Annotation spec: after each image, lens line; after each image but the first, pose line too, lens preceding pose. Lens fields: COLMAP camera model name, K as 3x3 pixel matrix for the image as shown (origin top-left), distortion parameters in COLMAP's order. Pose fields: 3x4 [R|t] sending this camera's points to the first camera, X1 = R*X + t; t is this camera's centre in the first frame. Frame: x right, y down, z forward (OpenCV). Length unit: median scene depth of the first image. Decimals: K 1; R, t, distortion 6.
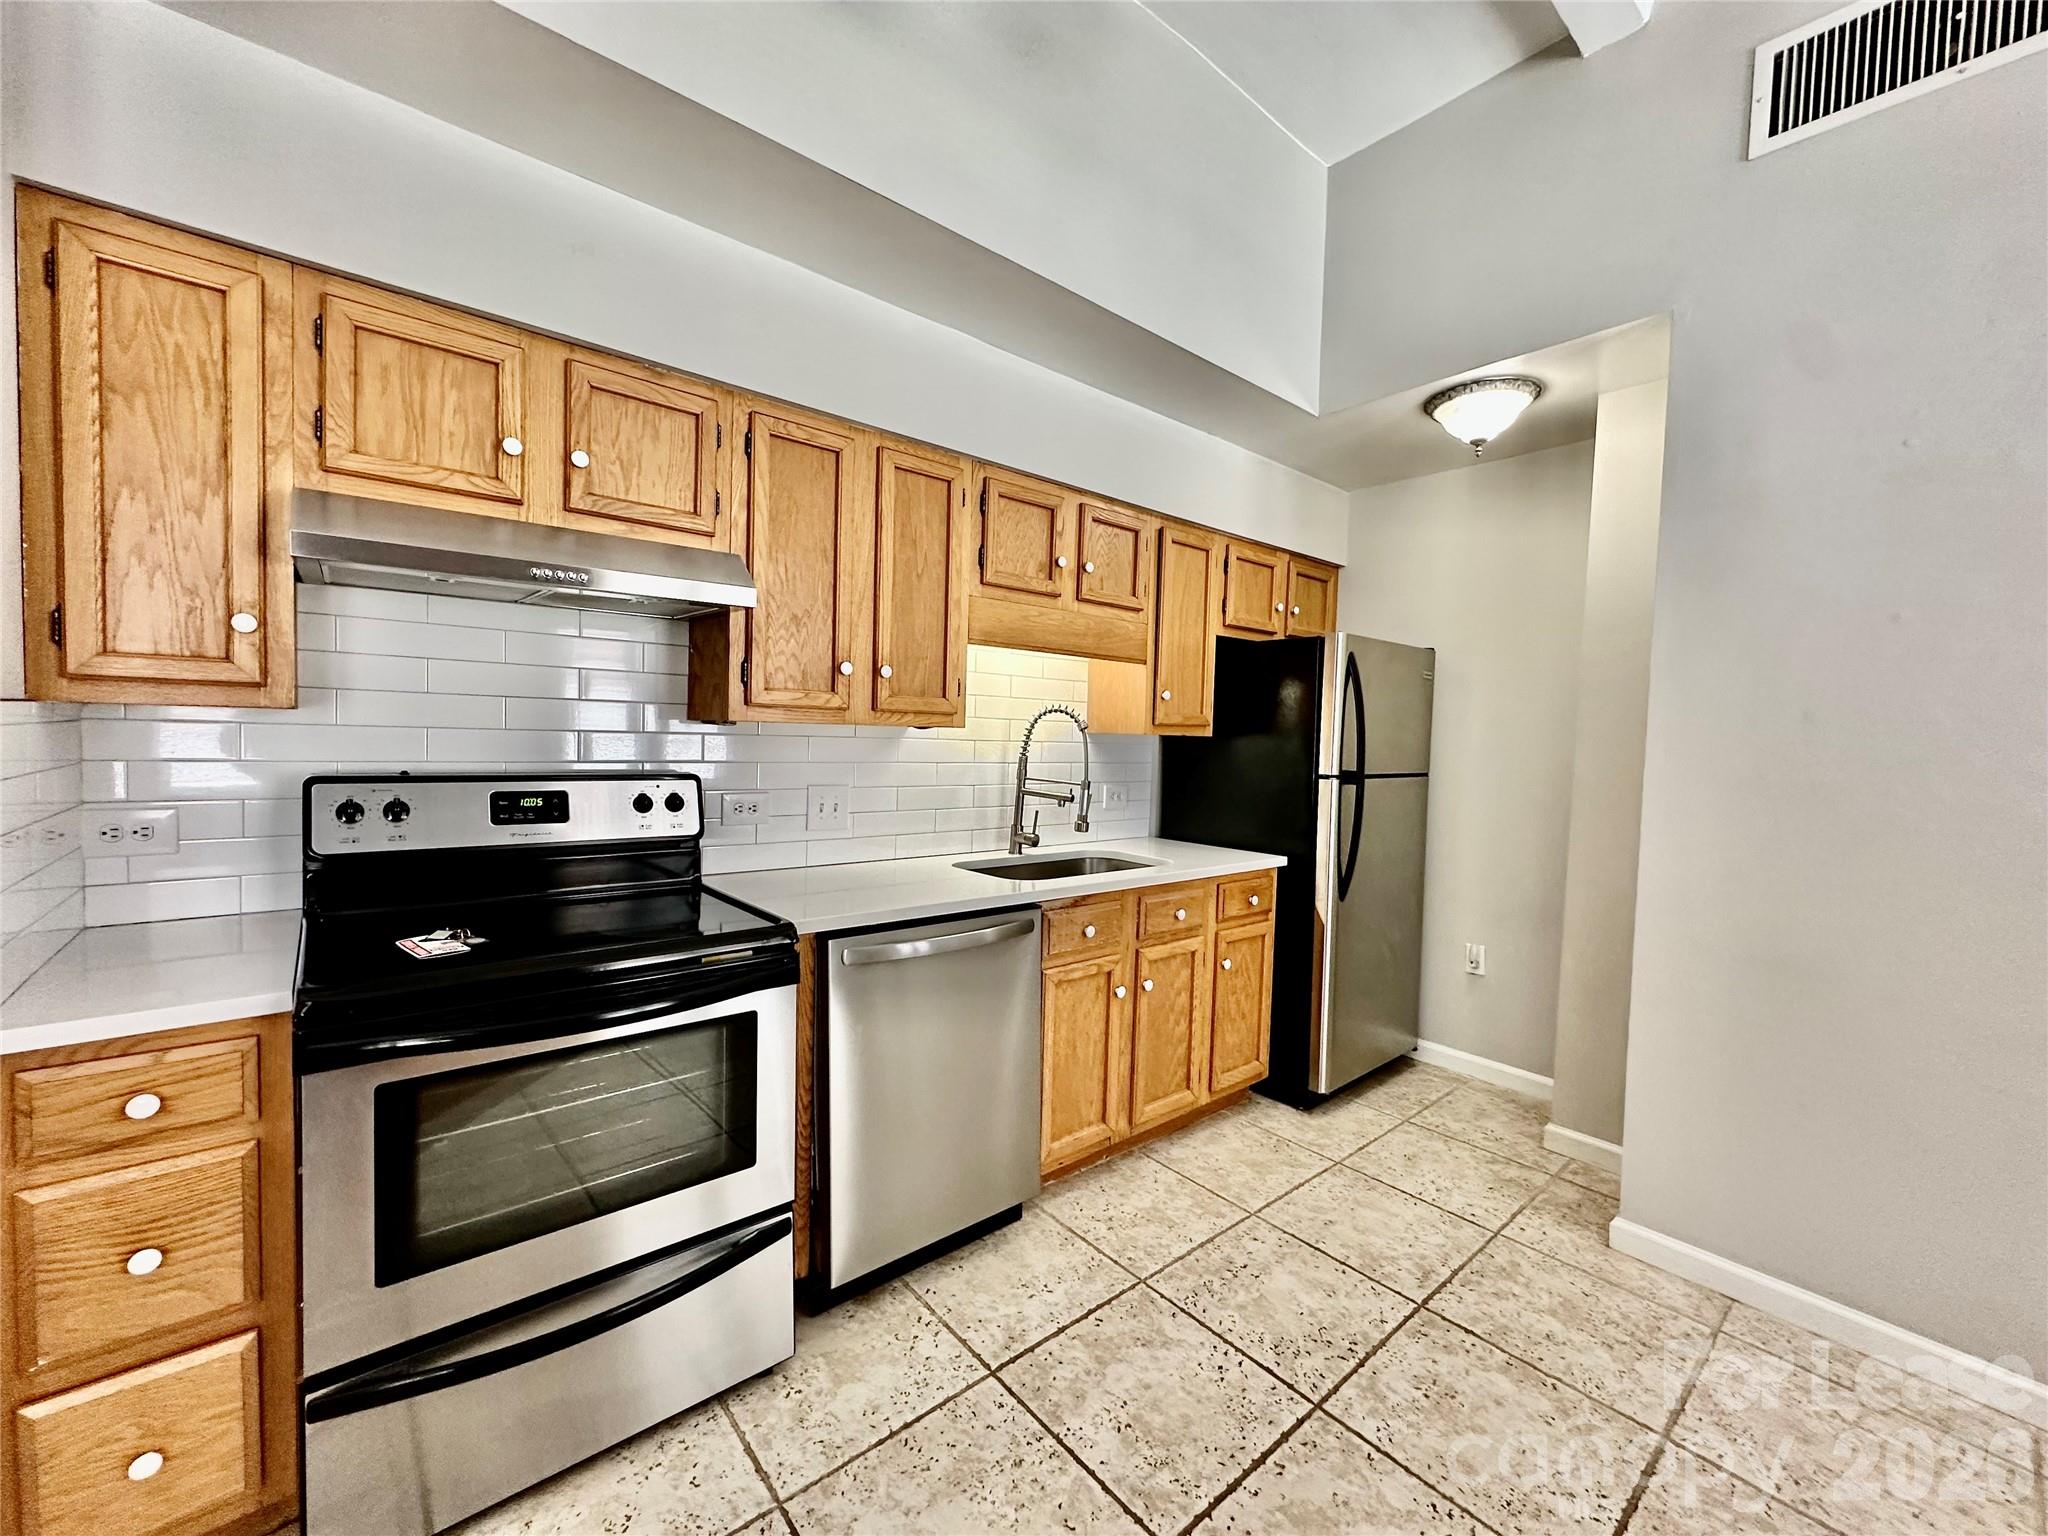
lens RADIAL K [[812.8, 0, 1017.9], [0, 812.8, 766.2], [0, 0, 1]] dist [-0.004634, 0.000908]
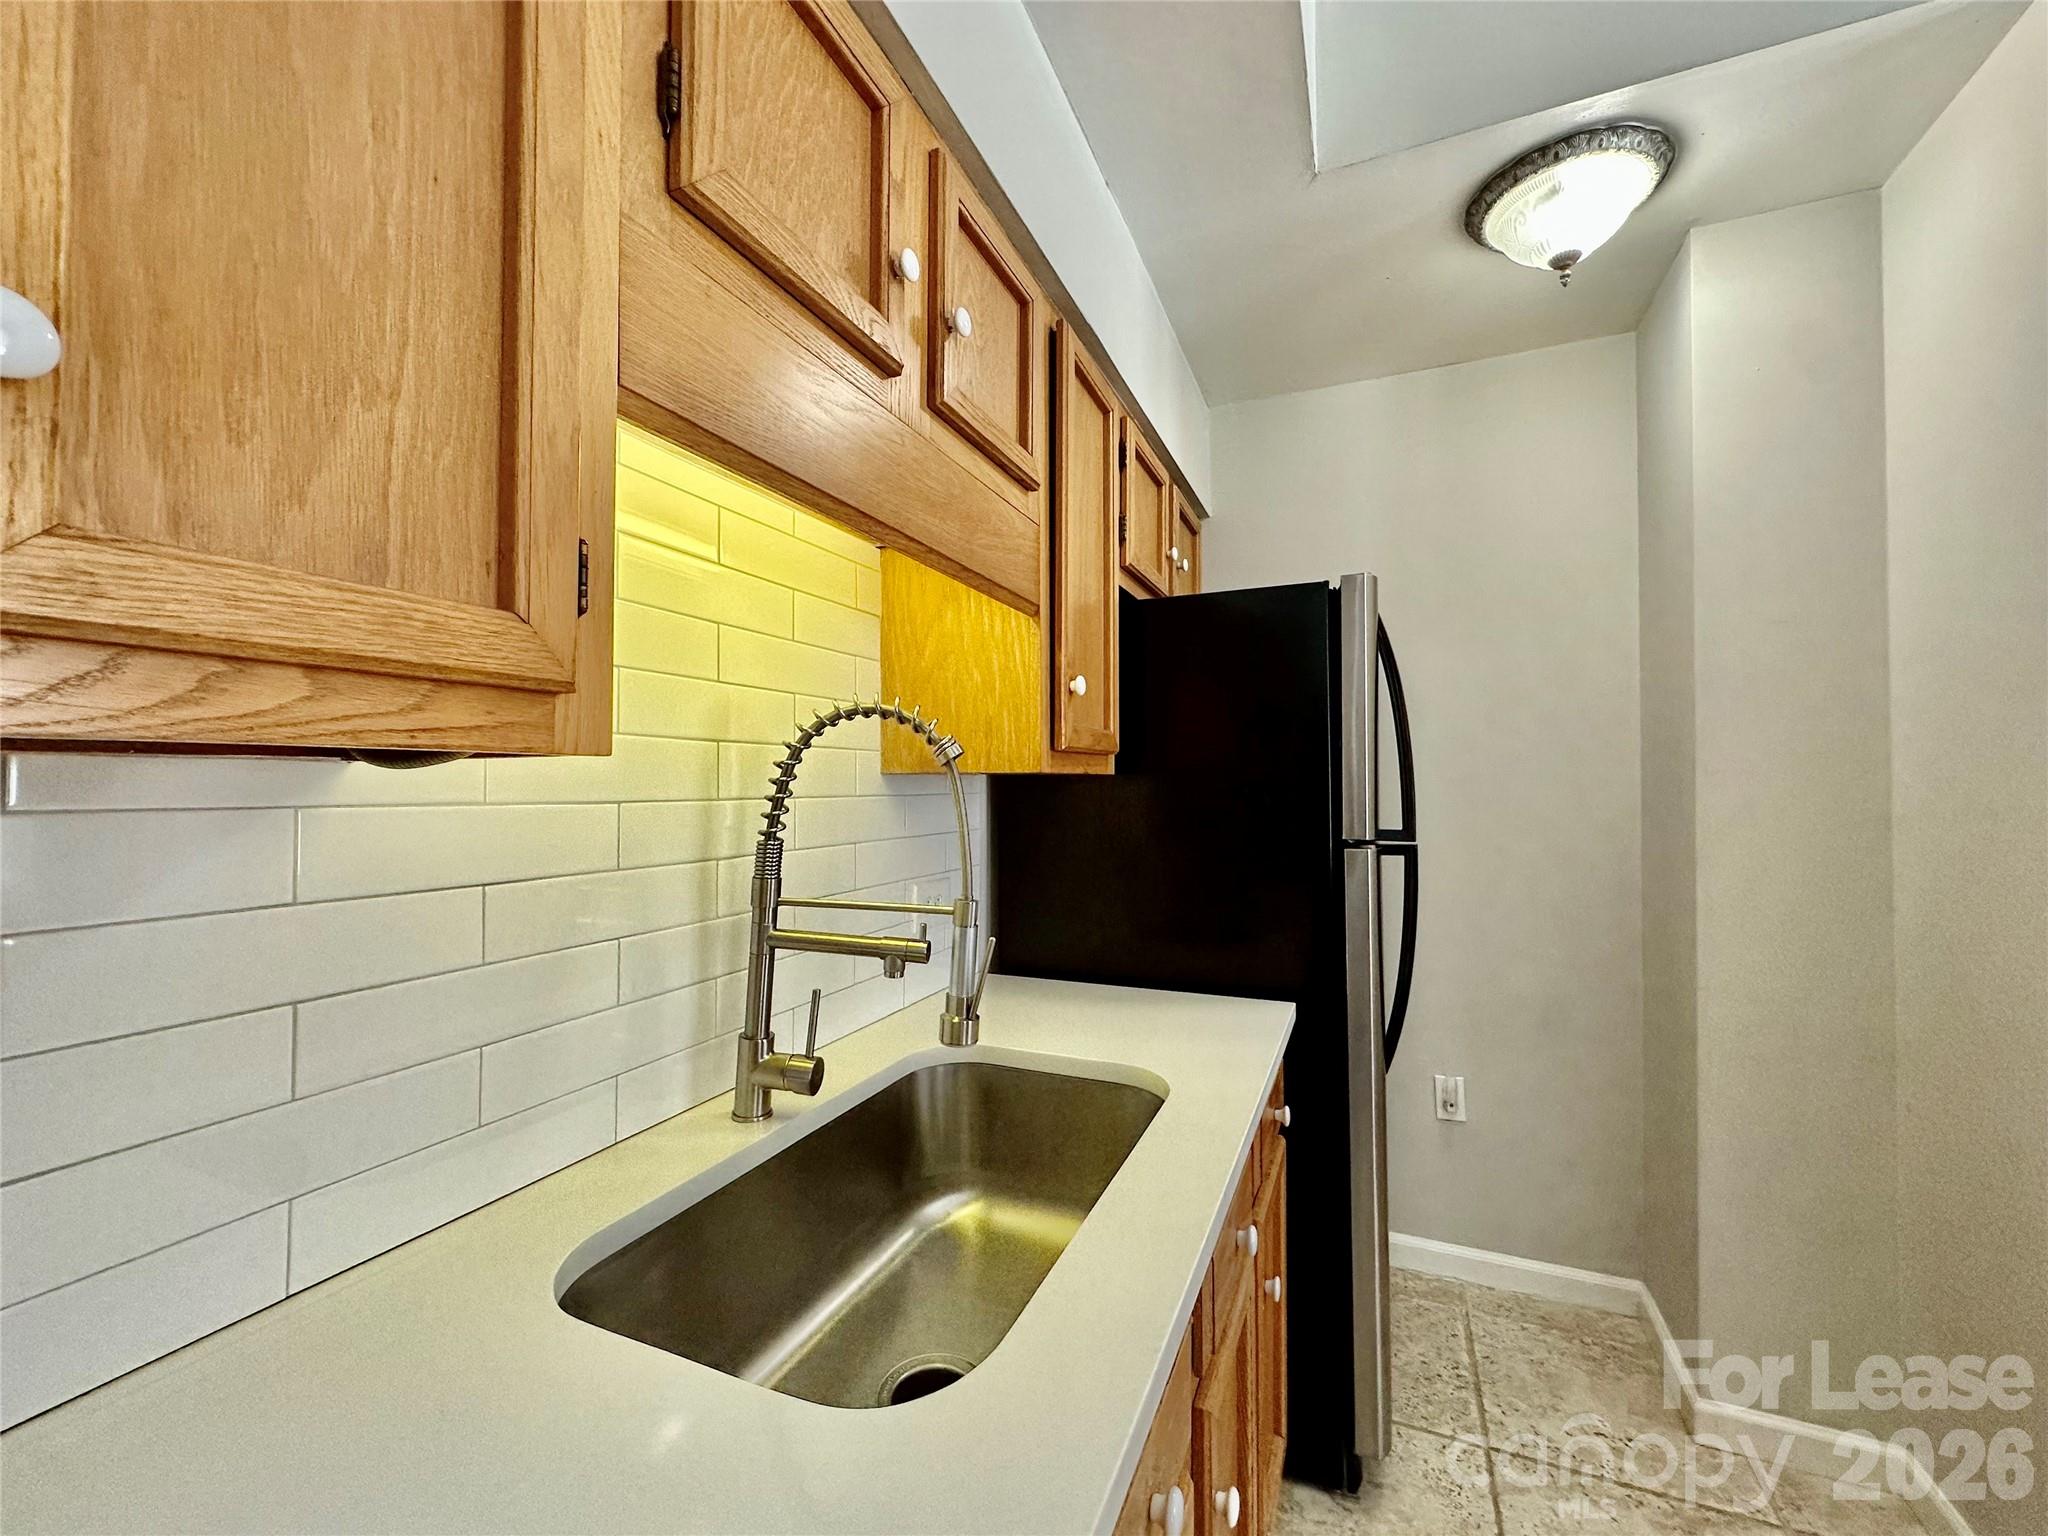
lens RADIAL K [[812.8, 0, 1017.9], [0, 812.8, 766.2], [0, 0, 1]] dist [-0.004634, 0.000908]
pose [[0.892246, -0.019982, 0.451108, -0.056378], [0.045177, 0.997958, -0.045150, -0.023530], [-0.449284, 0.060664, 0.891327, 0.630976]]
